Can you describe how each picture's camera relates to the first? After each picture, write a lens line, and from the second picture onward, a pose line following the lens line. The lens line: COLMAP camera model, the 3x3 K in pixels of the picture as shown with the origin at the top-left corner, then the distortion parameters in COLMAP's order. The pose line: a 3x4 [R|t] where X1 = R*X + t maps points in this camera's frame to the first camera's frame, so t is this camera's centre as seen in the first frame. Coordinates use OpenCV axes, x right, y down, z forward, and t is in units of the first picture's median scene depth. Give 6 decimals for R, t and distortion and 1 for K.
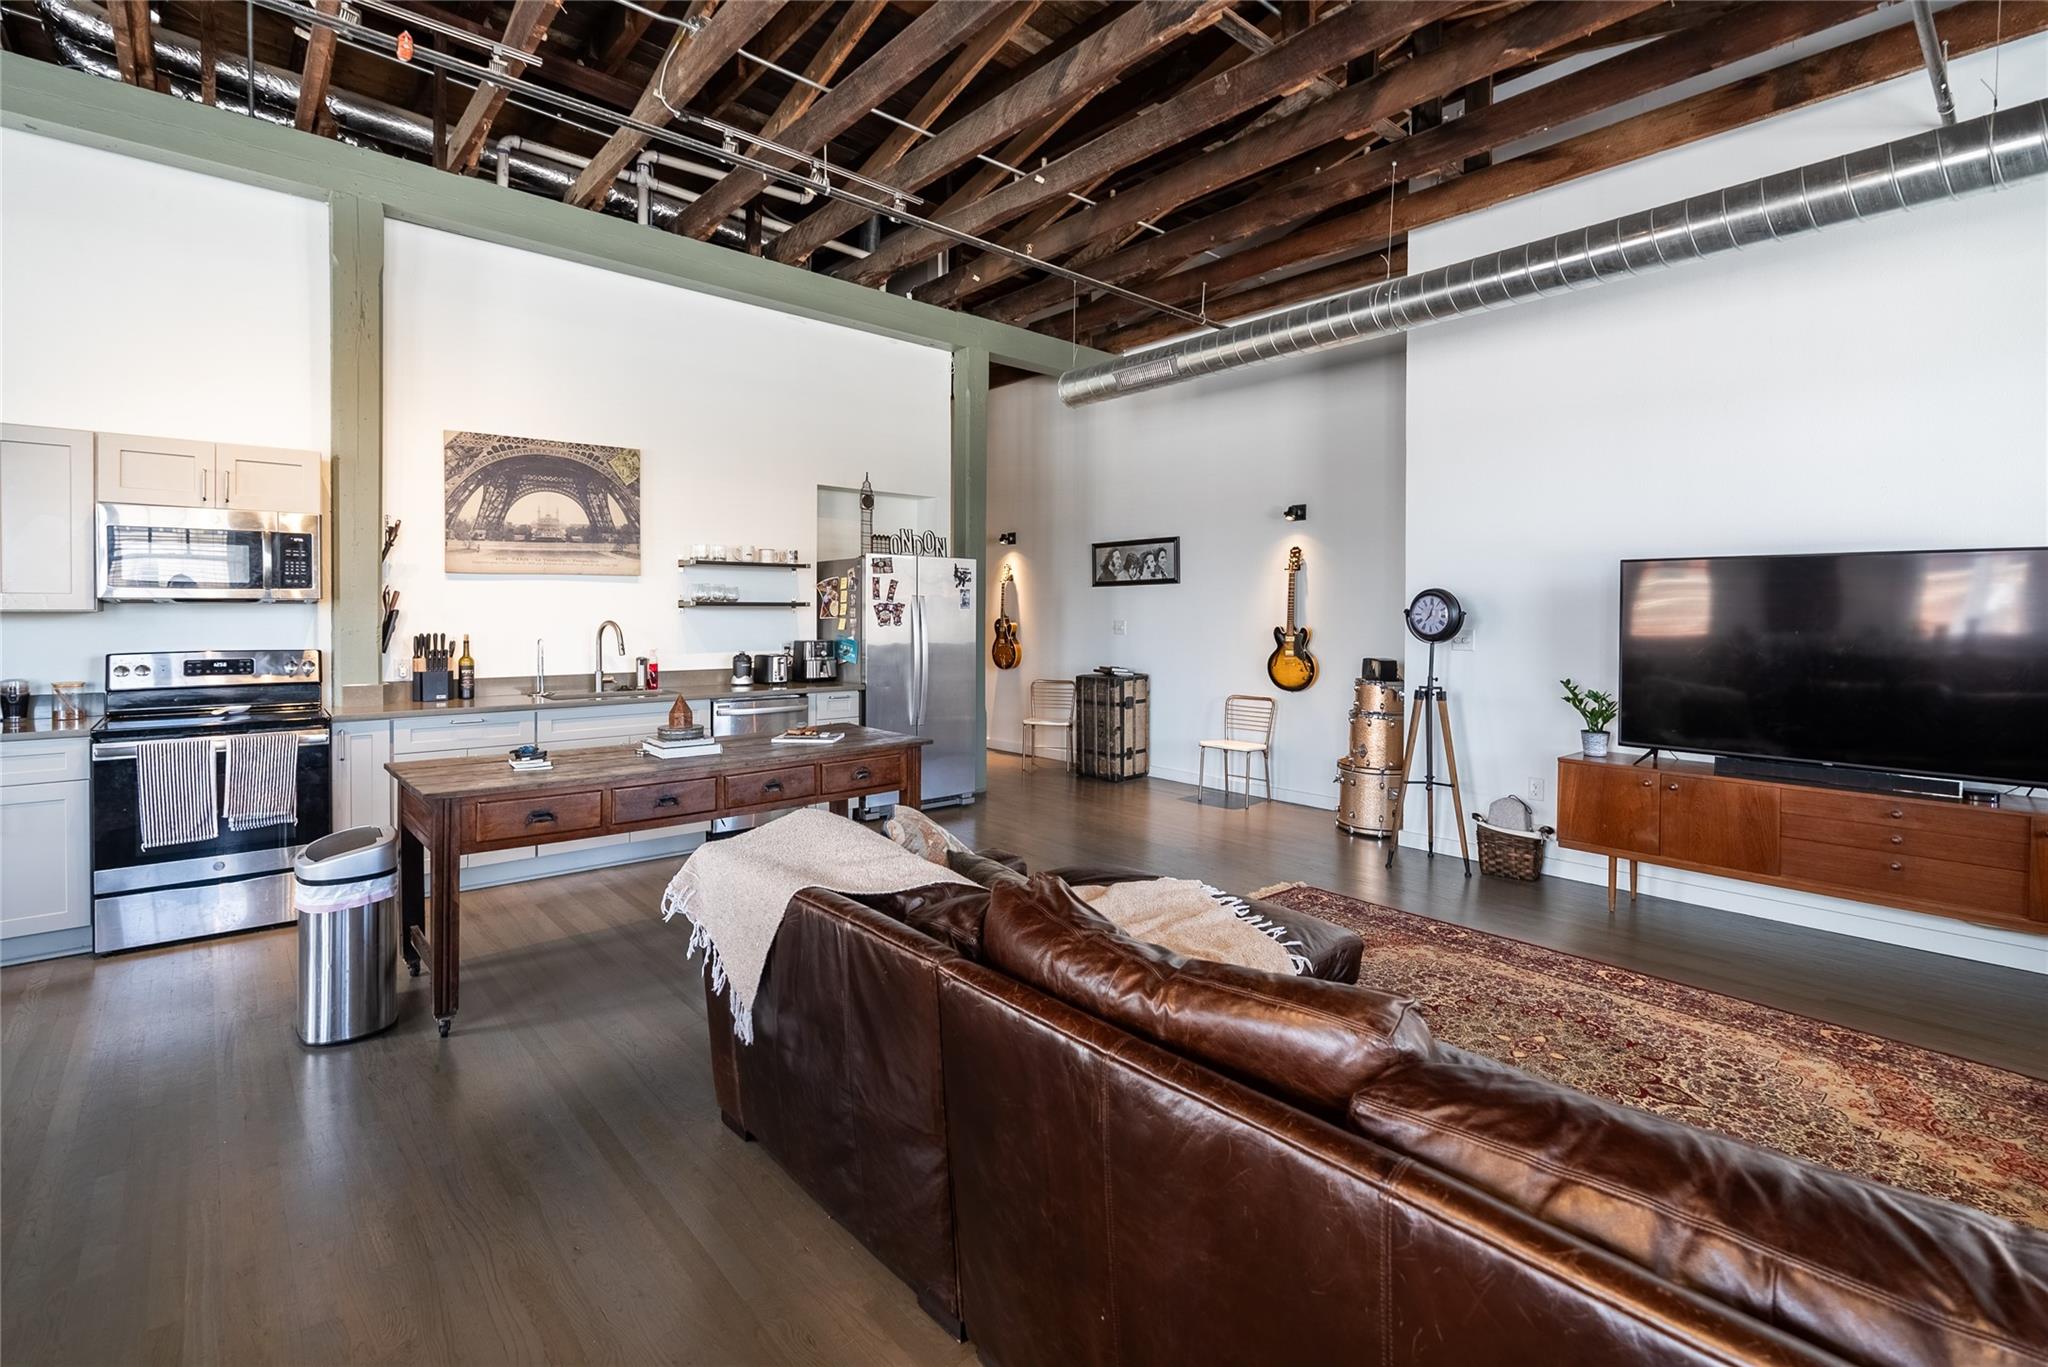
lens RADIAL K [[911.5, 0, 995.6], [0, 911.5, 609.2], [0, 0, 1]] dist [-0.009022, -0.000206]
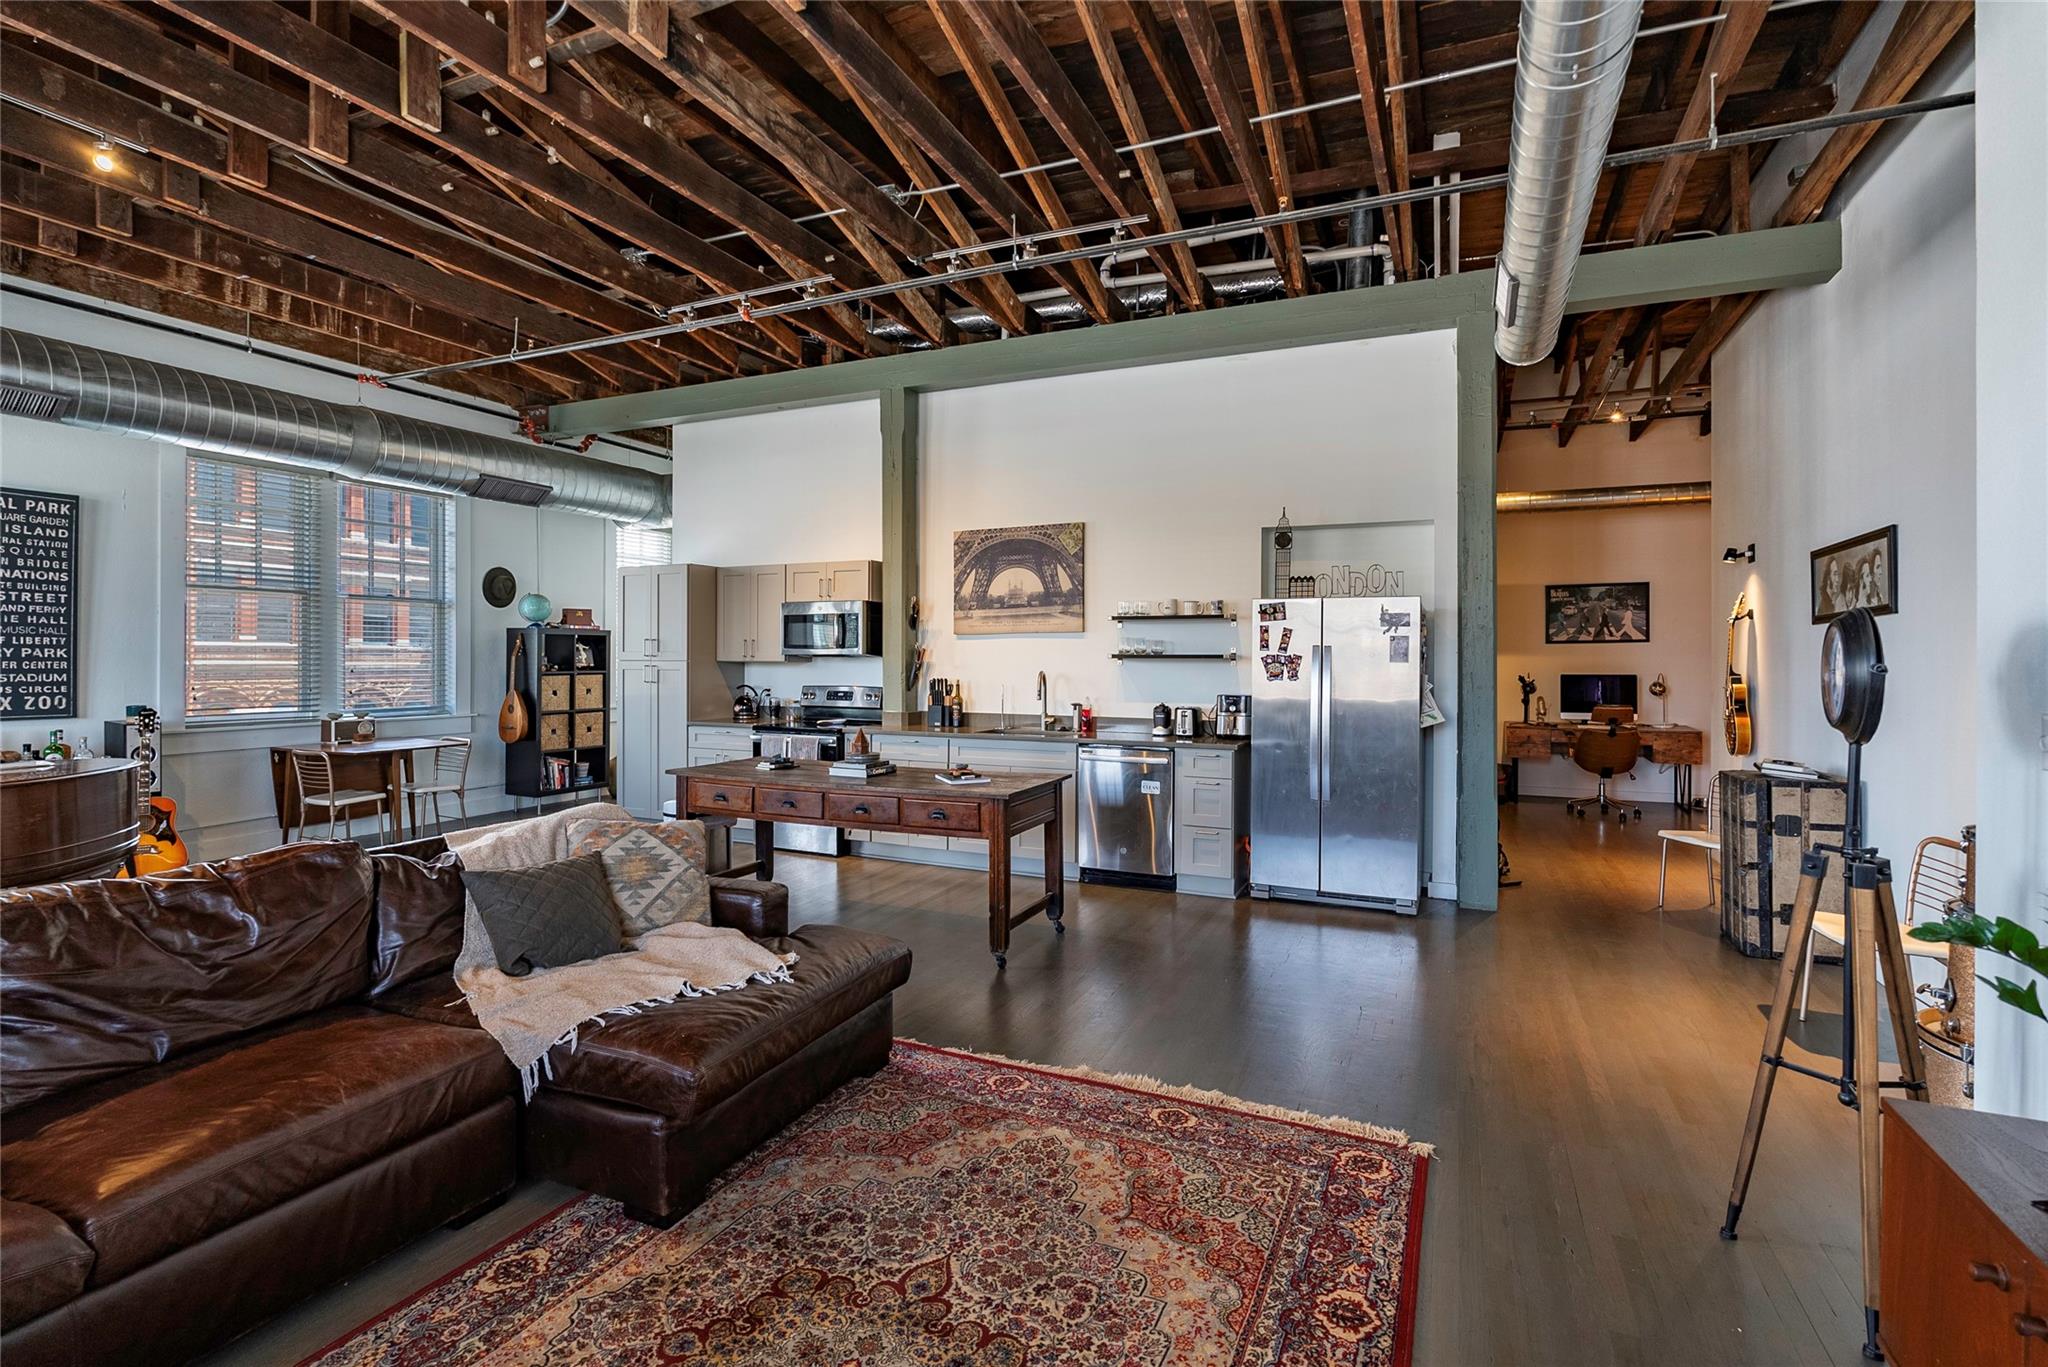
lens RADIAL K [[911.5, 0, 1053.1], [0, 911.5, 655.9], [0, 0, 1]] dist [-0.009022, -0.000206]
pose [[0.451279, -0.005594, -0.892365, 0.651564], [-0.002685, 0.999967, -0.007626, 0.002010], [0.892379, 0.005837, 0.451249, 0.477582]]
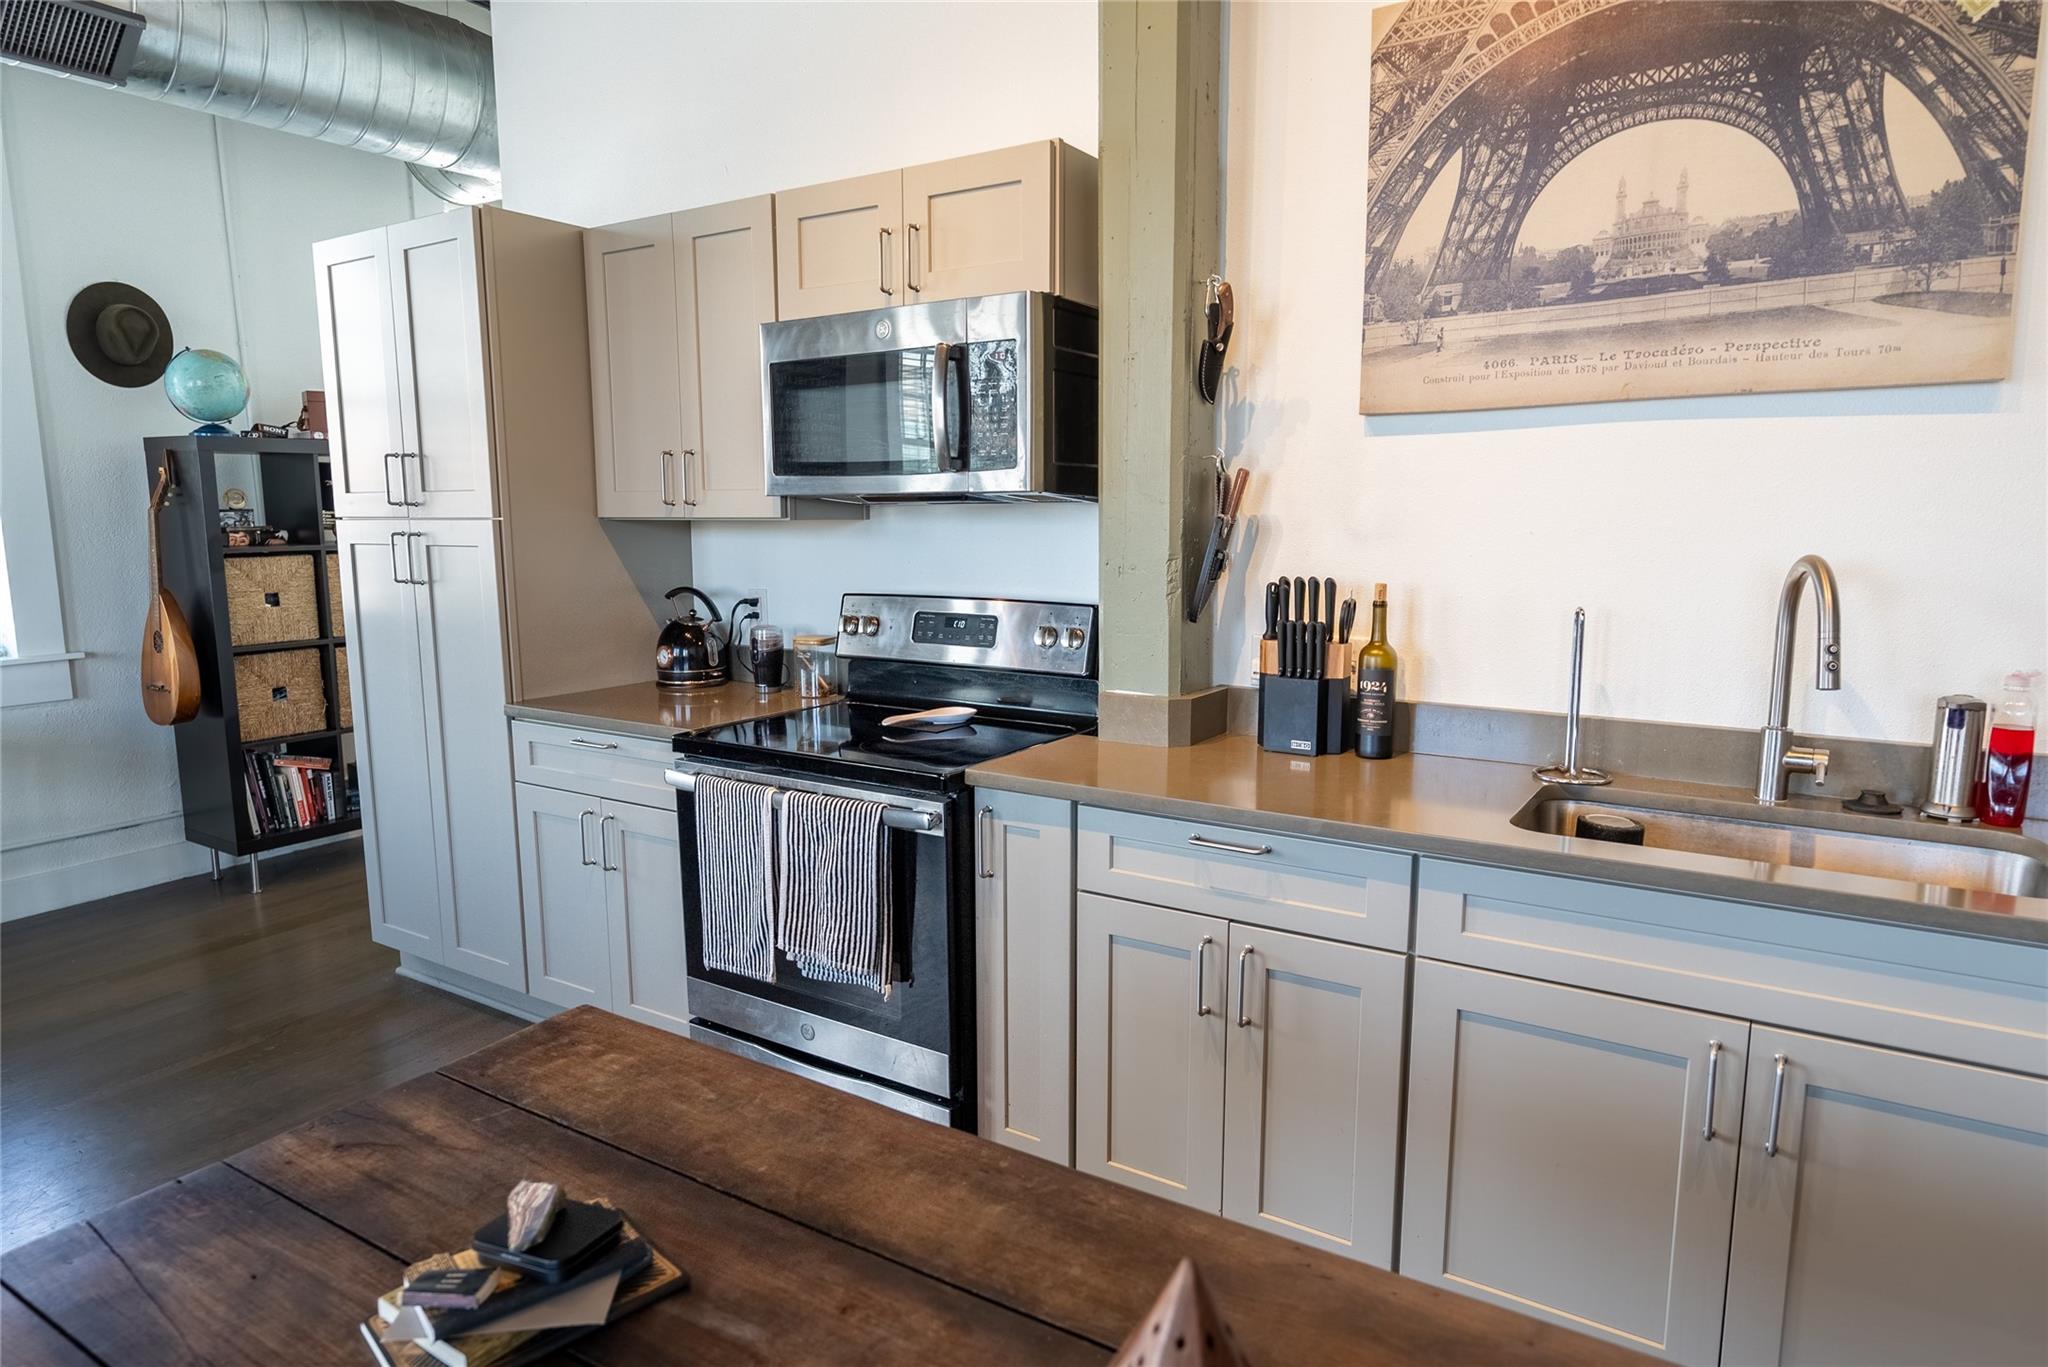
lens RADIAL K [[1235.6, 0, 1032.6], [0, 1235.6, 704.9], [0, 0, 1]] dist [-0.005818, 0.001016]
pose [[0.295600, 0.142310, -0.944653, -0.137126], [0.002012, 0.988747, 0.149583, 0.001236], [0.955310, -0.046117, 0.291987, 0.670181]]
